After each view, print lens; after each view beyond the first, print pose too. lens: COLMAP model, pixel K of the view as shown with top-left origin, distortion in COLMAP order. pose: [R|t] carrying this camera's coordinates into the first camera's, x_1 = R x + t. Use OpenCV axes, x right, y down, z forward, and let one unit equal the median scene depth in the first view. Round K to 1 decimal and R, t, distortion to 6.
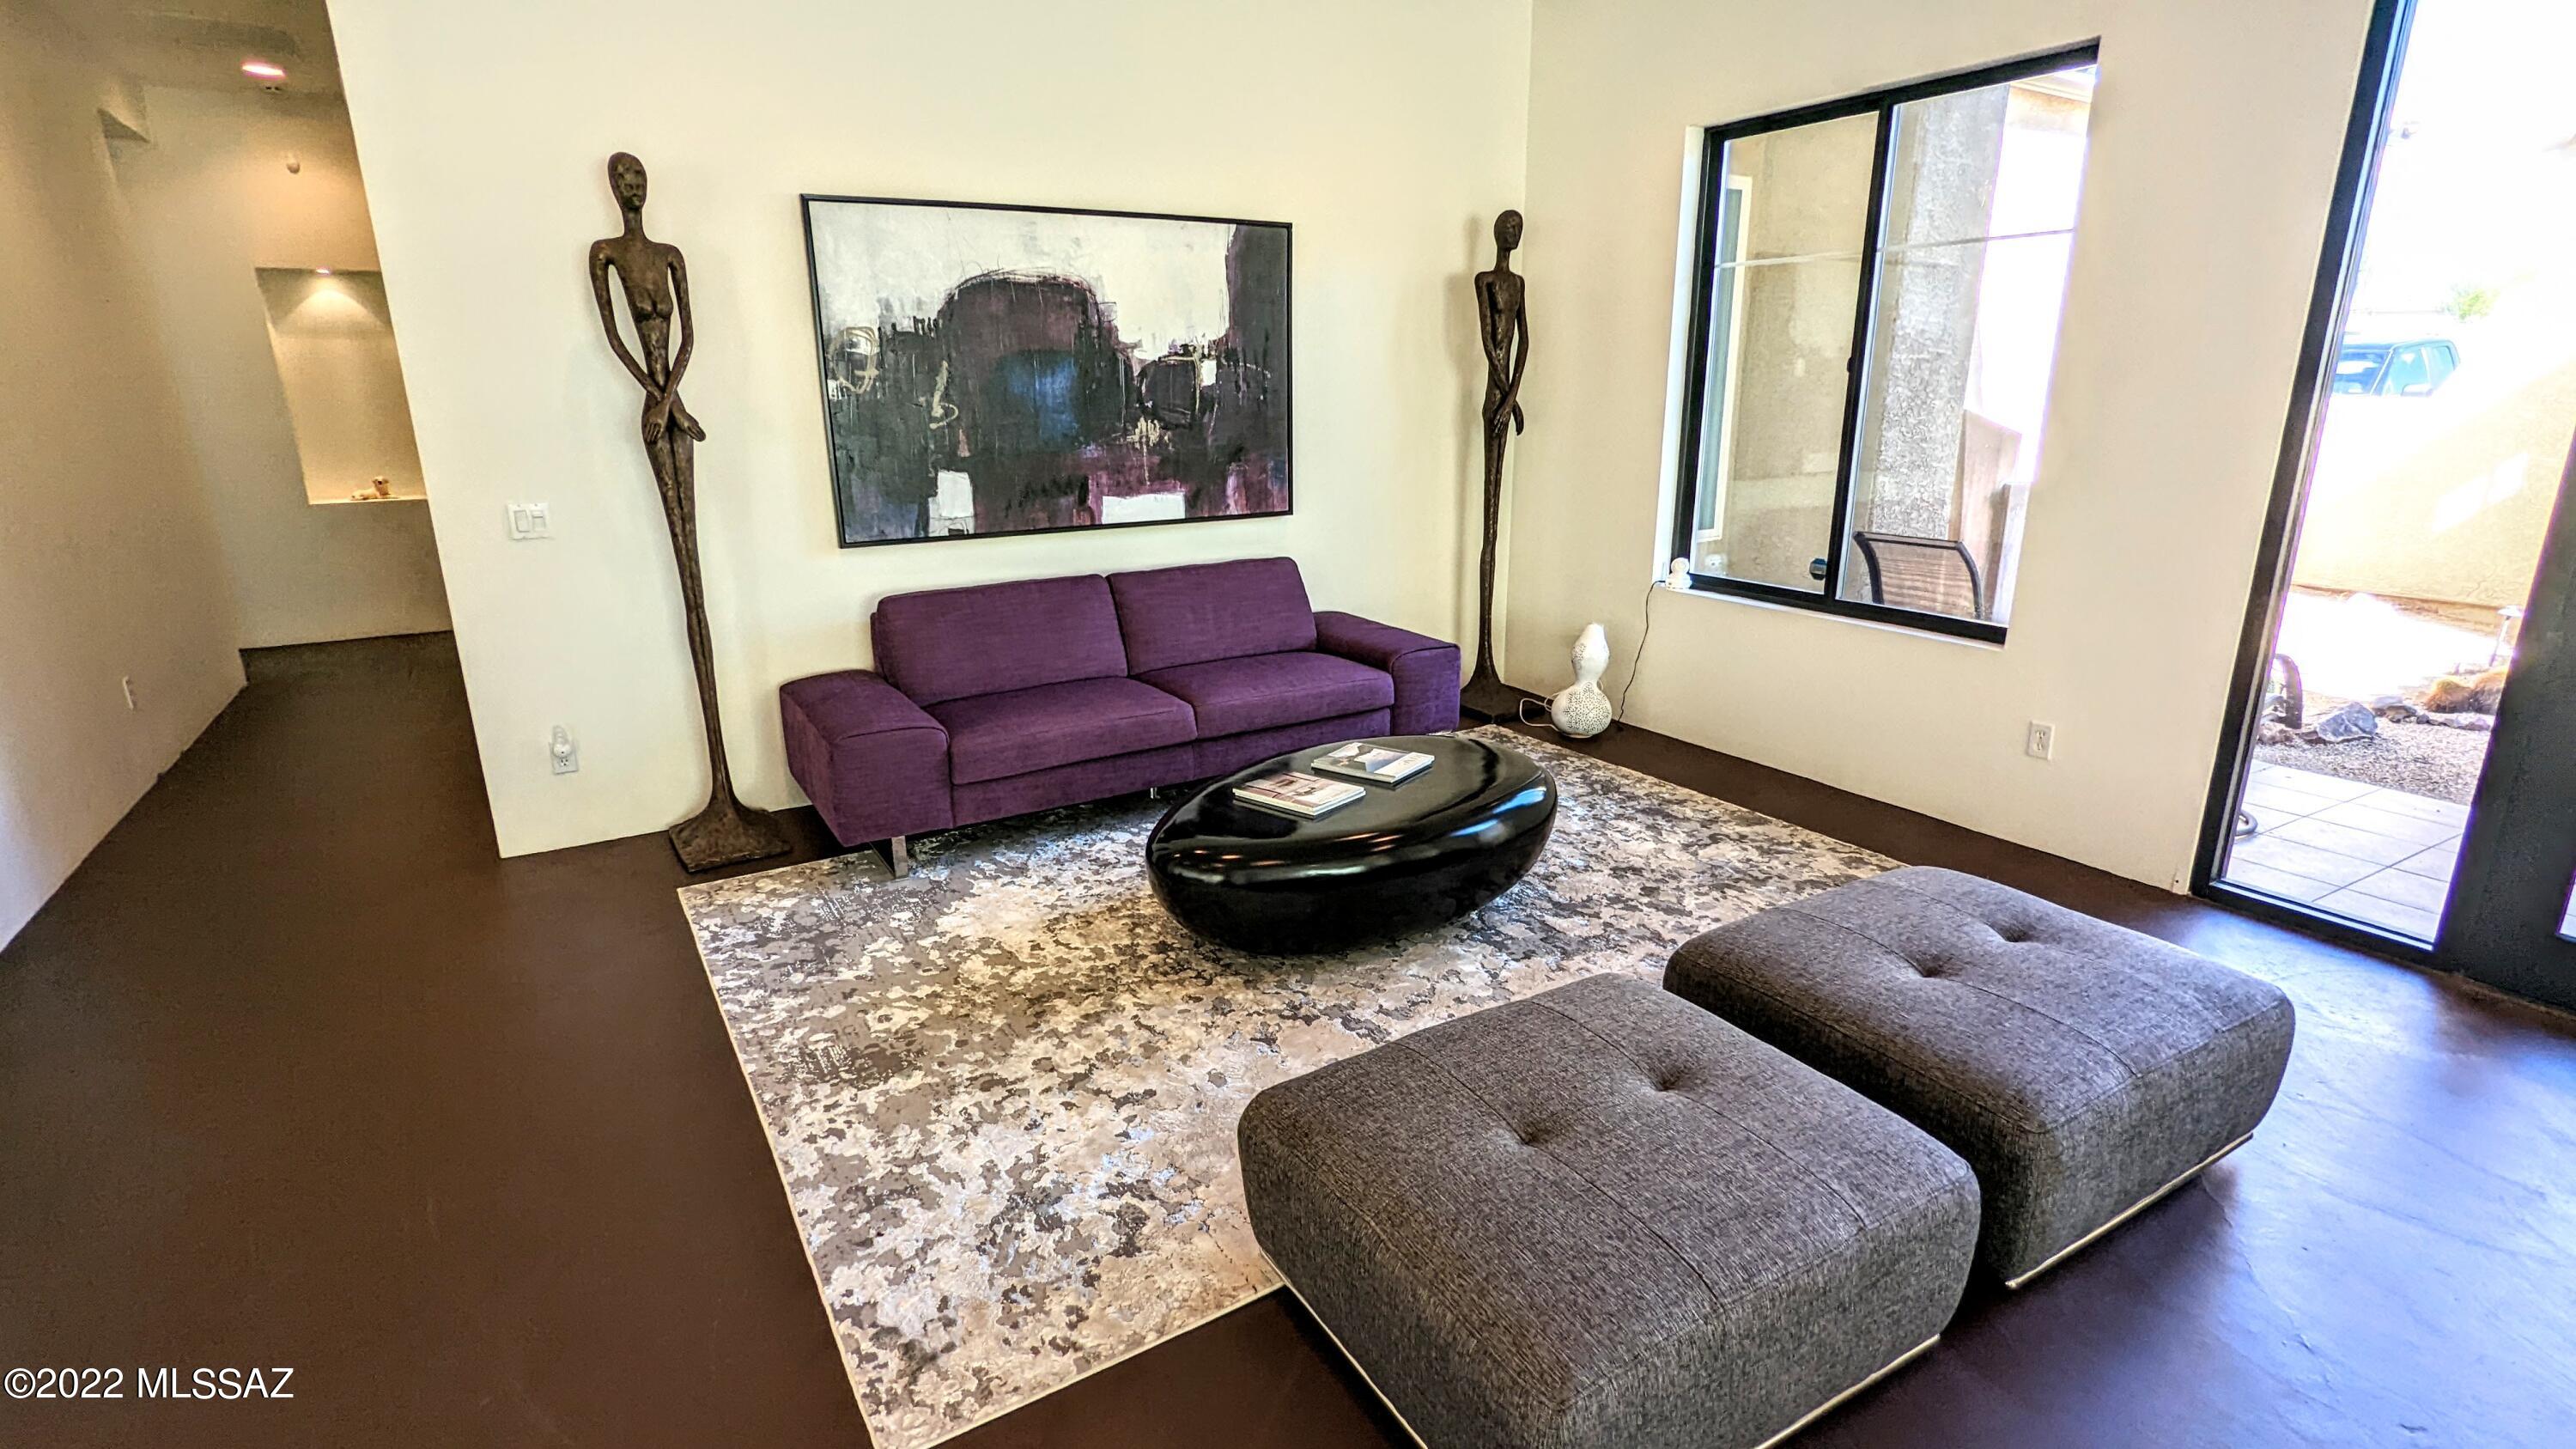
lens RADIAL K [[1219.5, 0, 1286.2], [0, 1219.5, 718.8], [0, 0, 1]] dist [-0.001736, -0.002772]
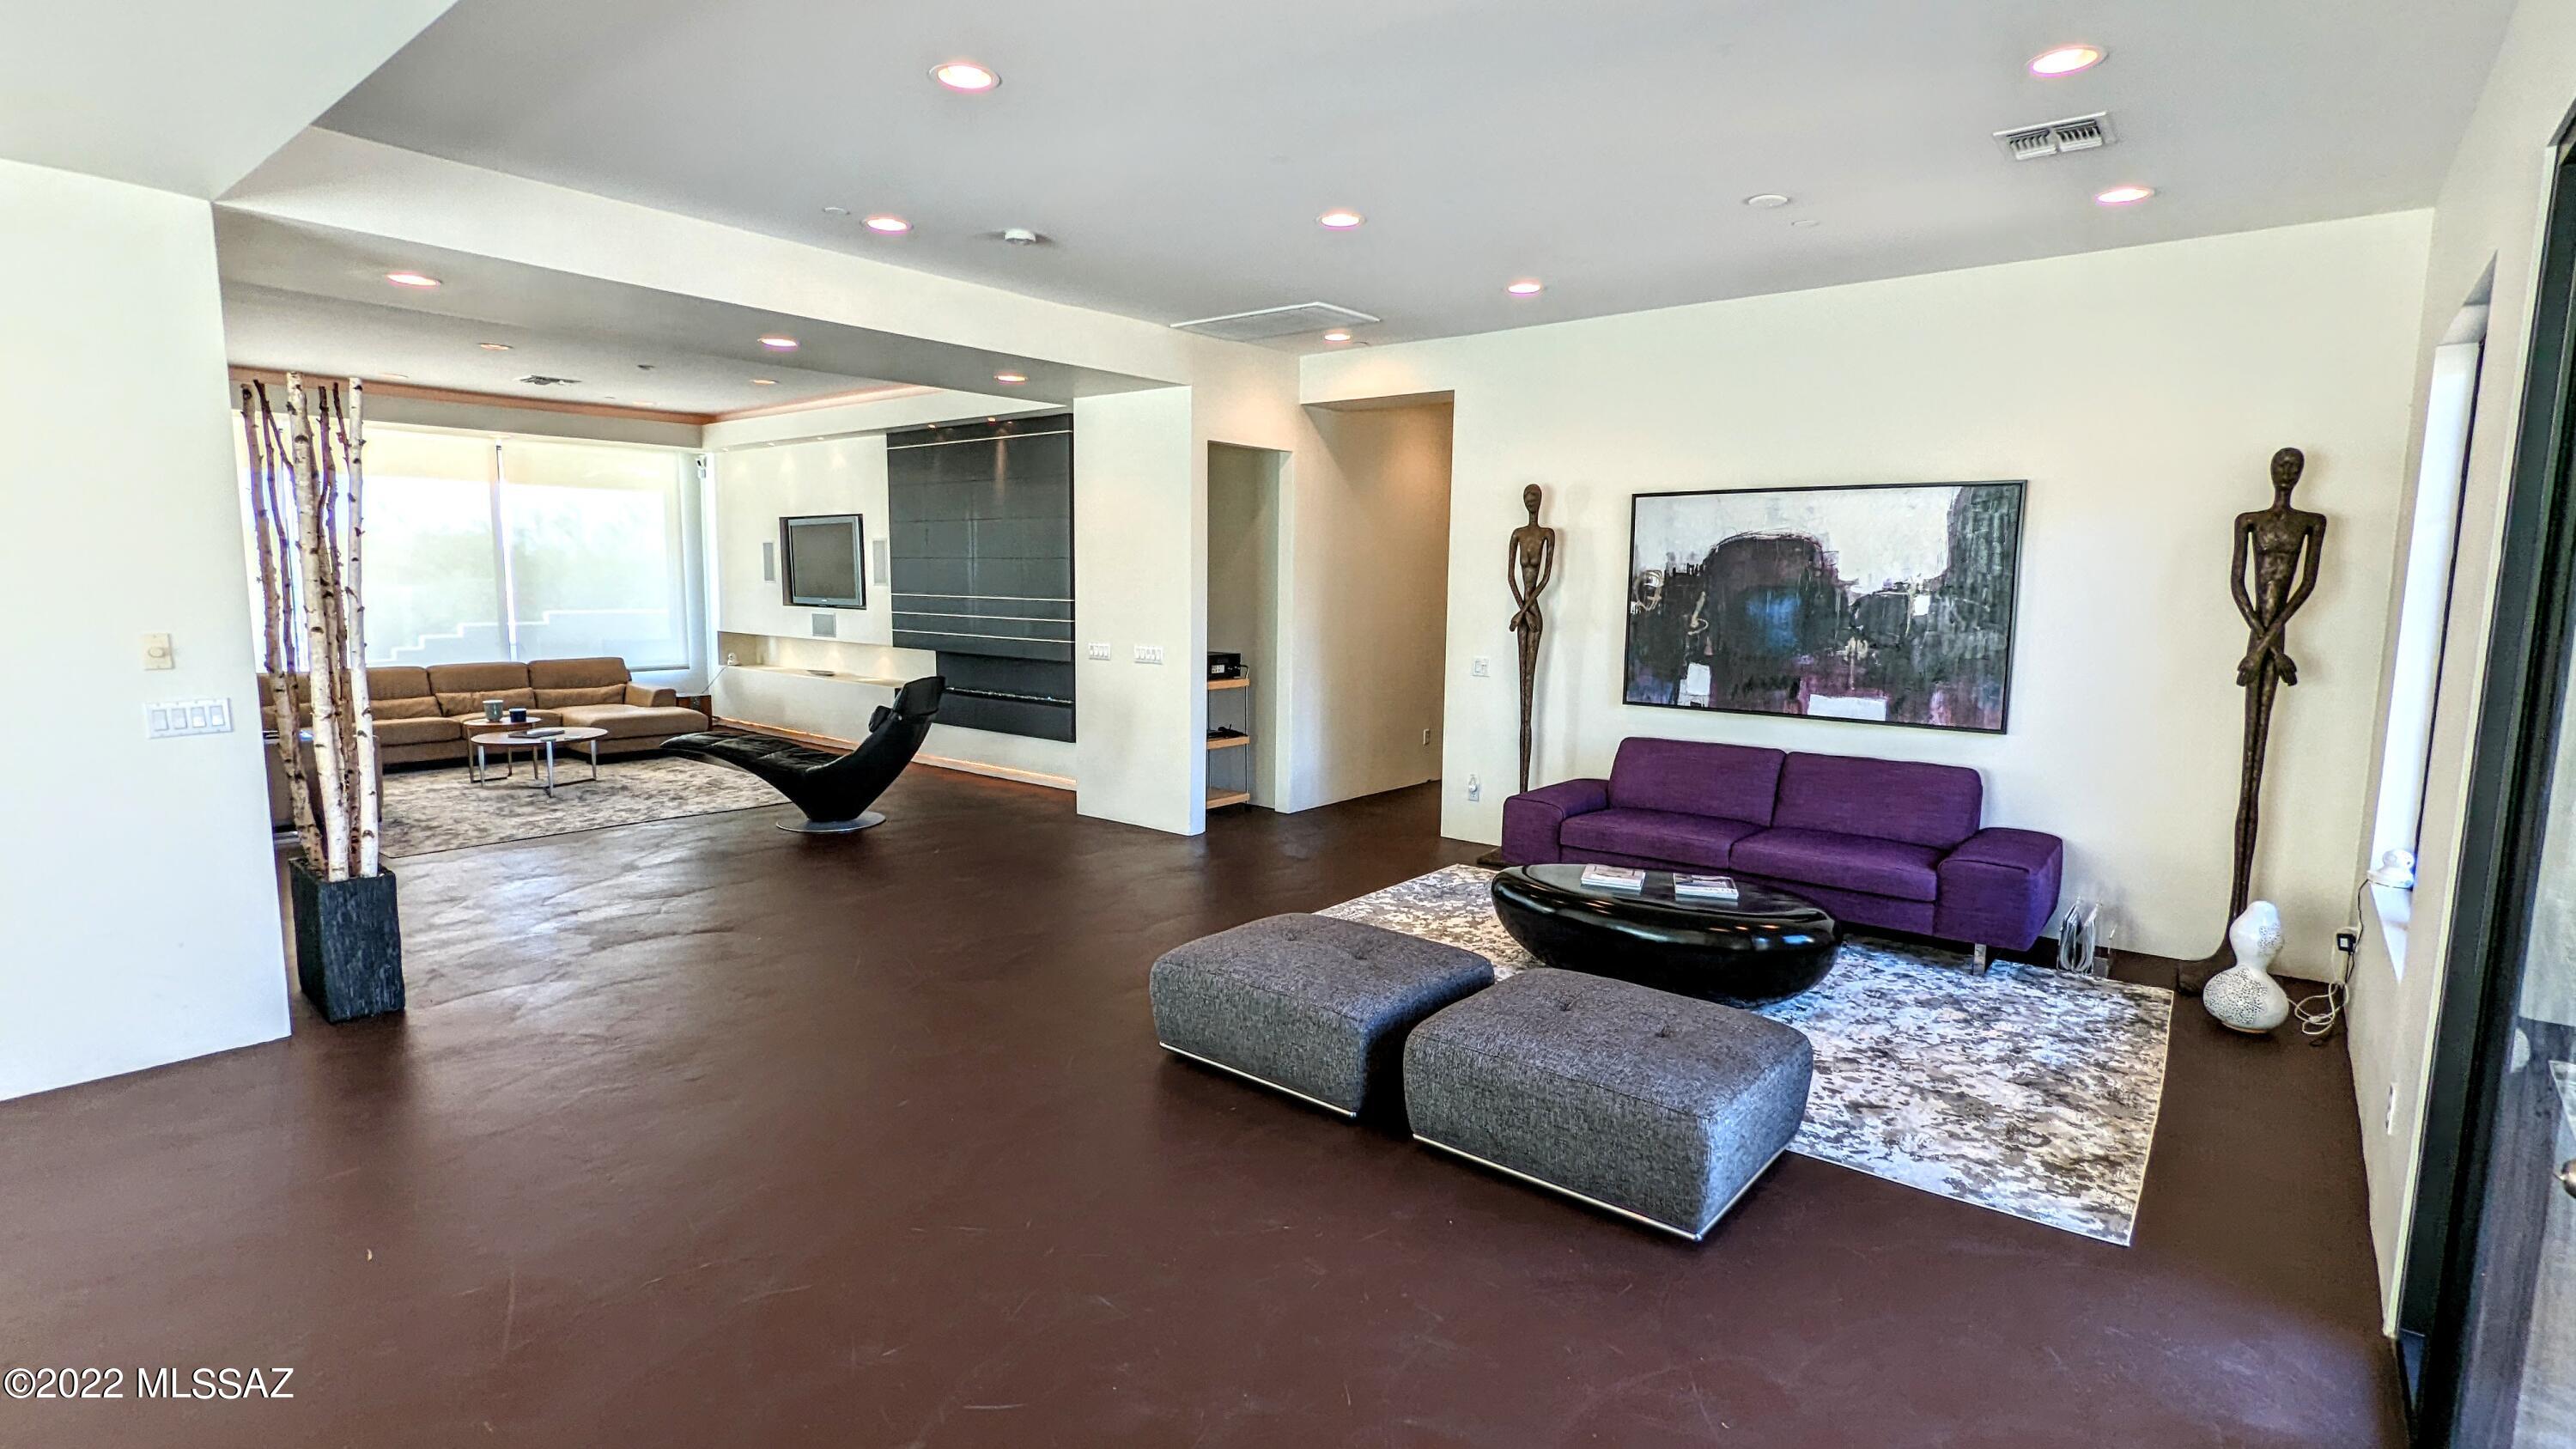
lens RADIAL K [[1219.5, 0, 1281.4], [0, 1219.5, 727.3], [0, 0, 1]] dist [-0.001736, -0.002772]
pose [[0.337528, 0.130023, -0.932292, 0.917078], [-0.266343, 0.963133, 0.037897, -0.048919], [0.902849, 0.235518, 0.359715, 0.030011]]
